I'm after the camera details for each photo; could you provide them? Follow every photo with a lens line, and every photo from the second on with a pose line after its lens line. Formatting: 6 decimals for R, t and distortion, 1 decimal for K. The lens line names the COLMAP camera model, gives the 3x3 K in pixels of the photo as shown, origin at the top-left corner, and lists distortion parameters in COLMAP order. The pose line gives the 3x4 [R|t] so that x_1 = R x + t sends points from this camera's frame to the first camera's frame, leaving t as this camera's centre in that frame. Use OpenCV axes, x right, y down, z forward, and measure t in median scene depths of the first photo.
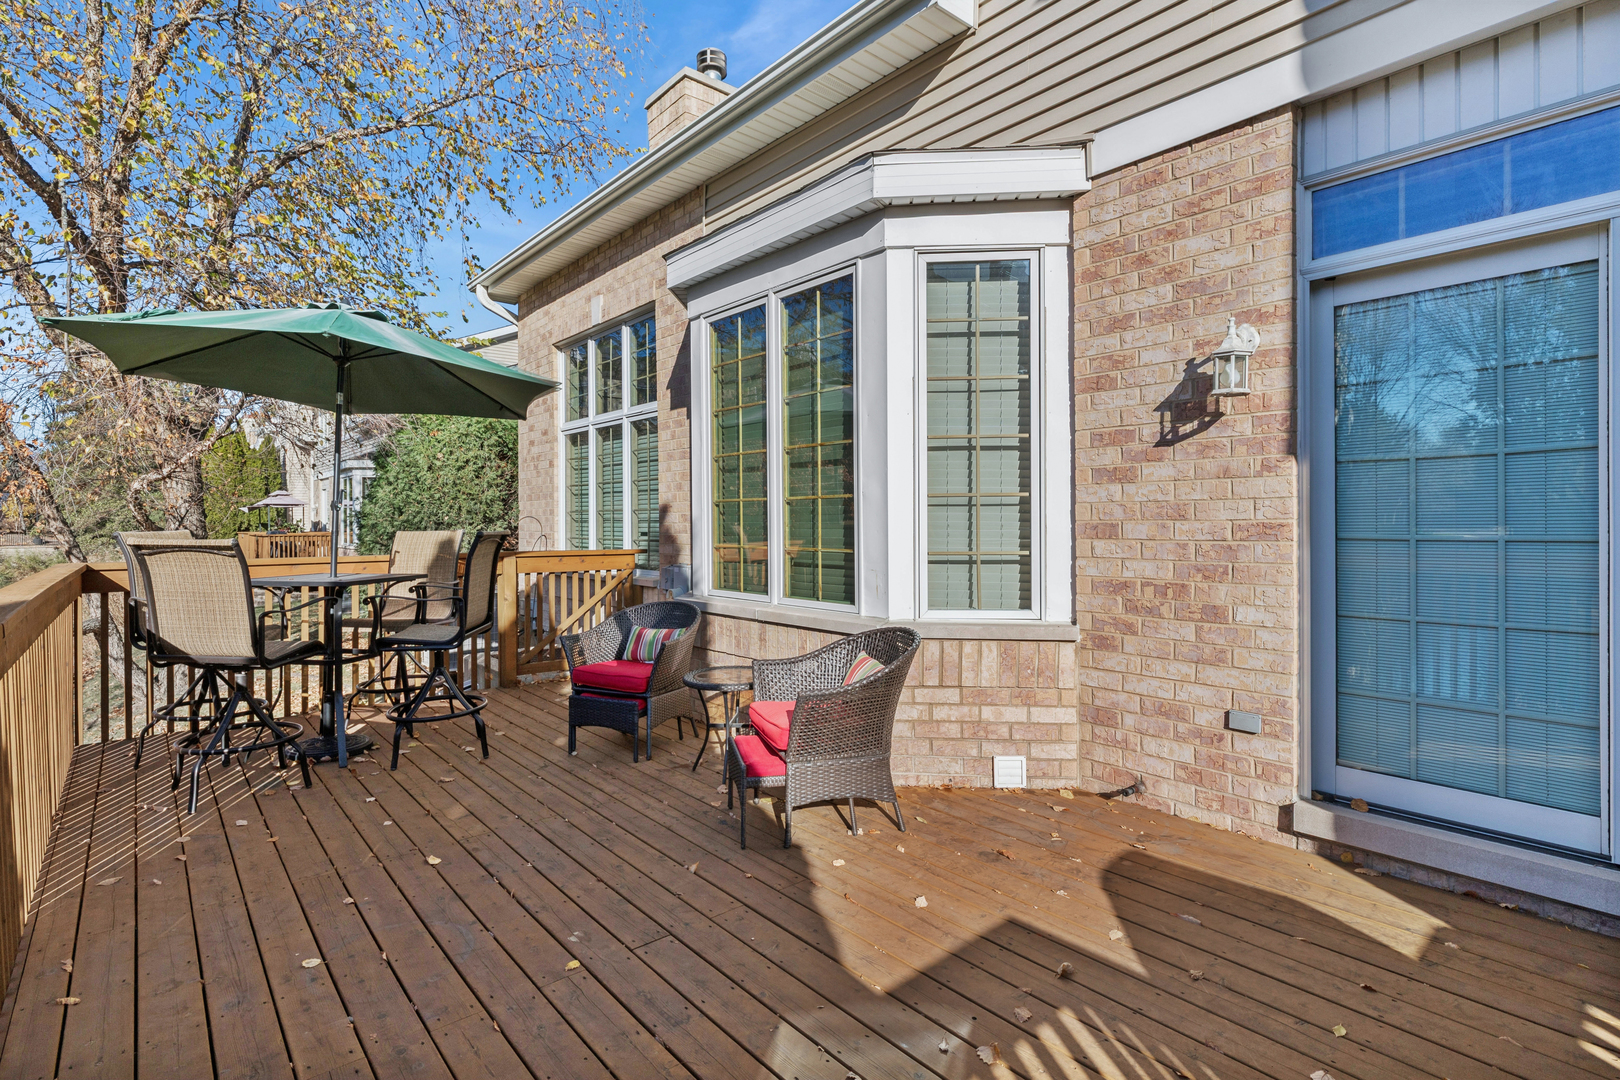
lens RADIAL K [[789.1, 0, 807.0], [0, 789.1, 524.5], [0, 0, 1]] dist [-0.001022, -0.000156]
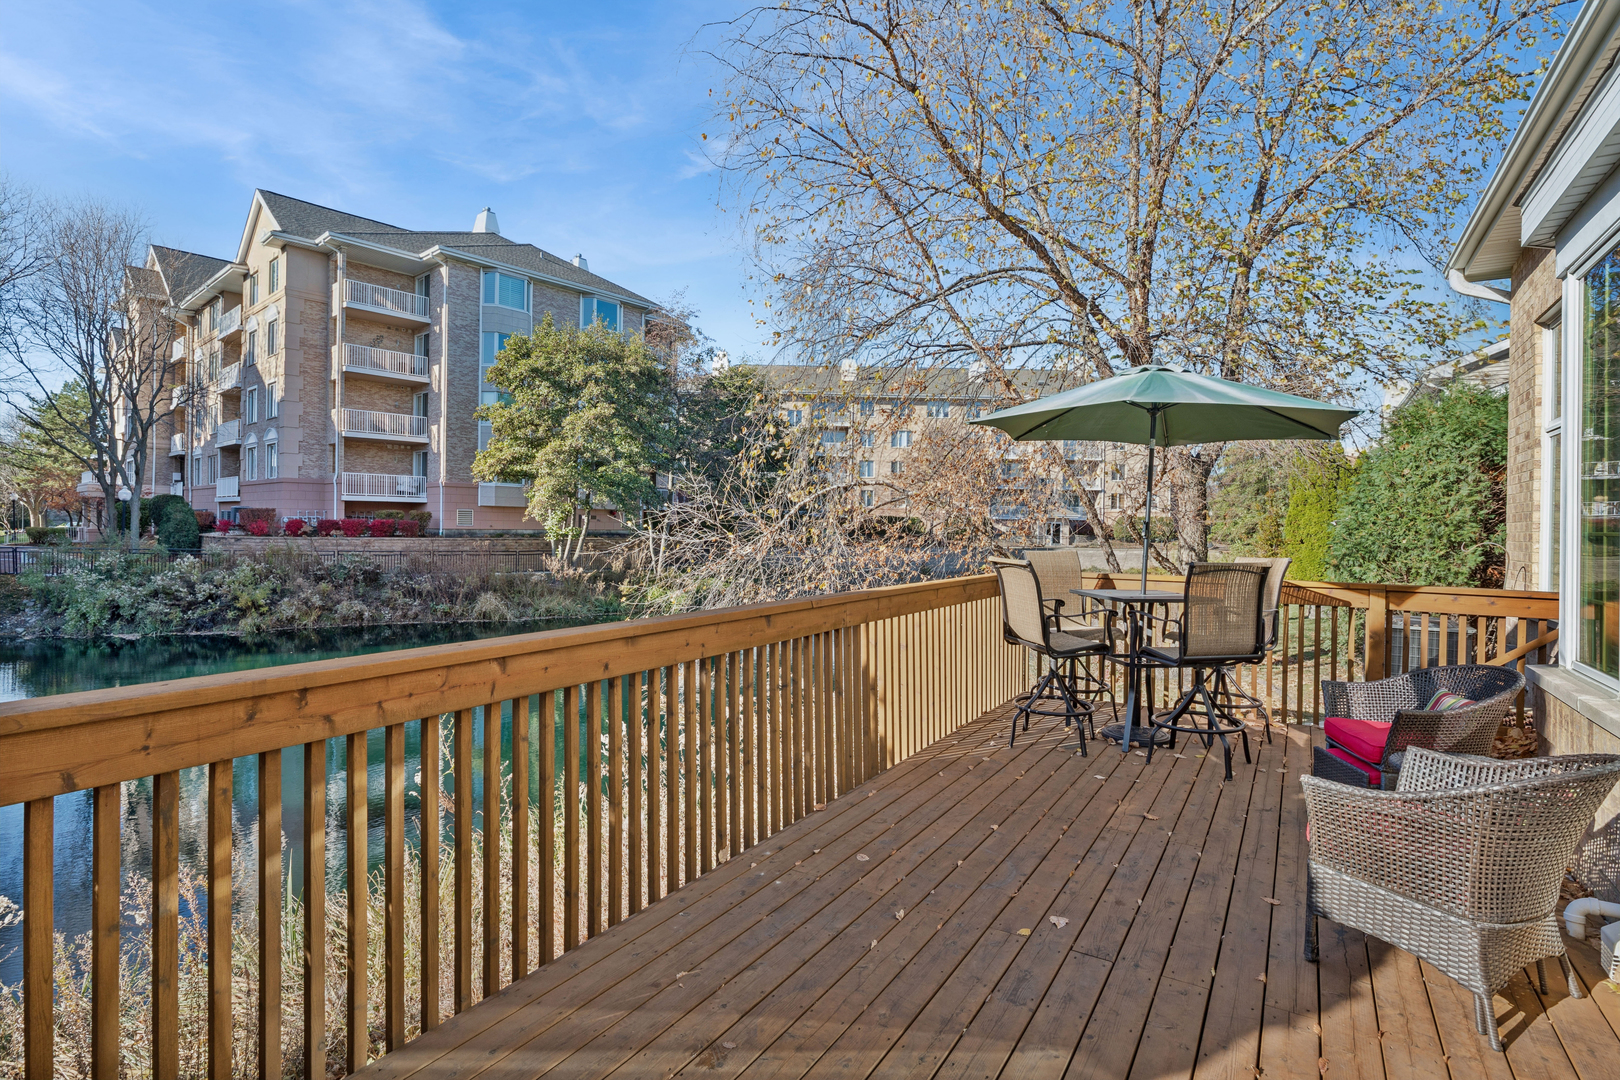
lens RADIAL K [[789.1, 0, 809.8], [0, 789.1, 535.3], [0, 0, 1]] dist [-0.001022, -0.000156]
pose [[0.287508, 0.015494, -0.957653, 0.500832], [-0.016424, 0.999802, 0.011246, -0.034737], [0.957637, 0.012495, 0.287705, 0.222048]]
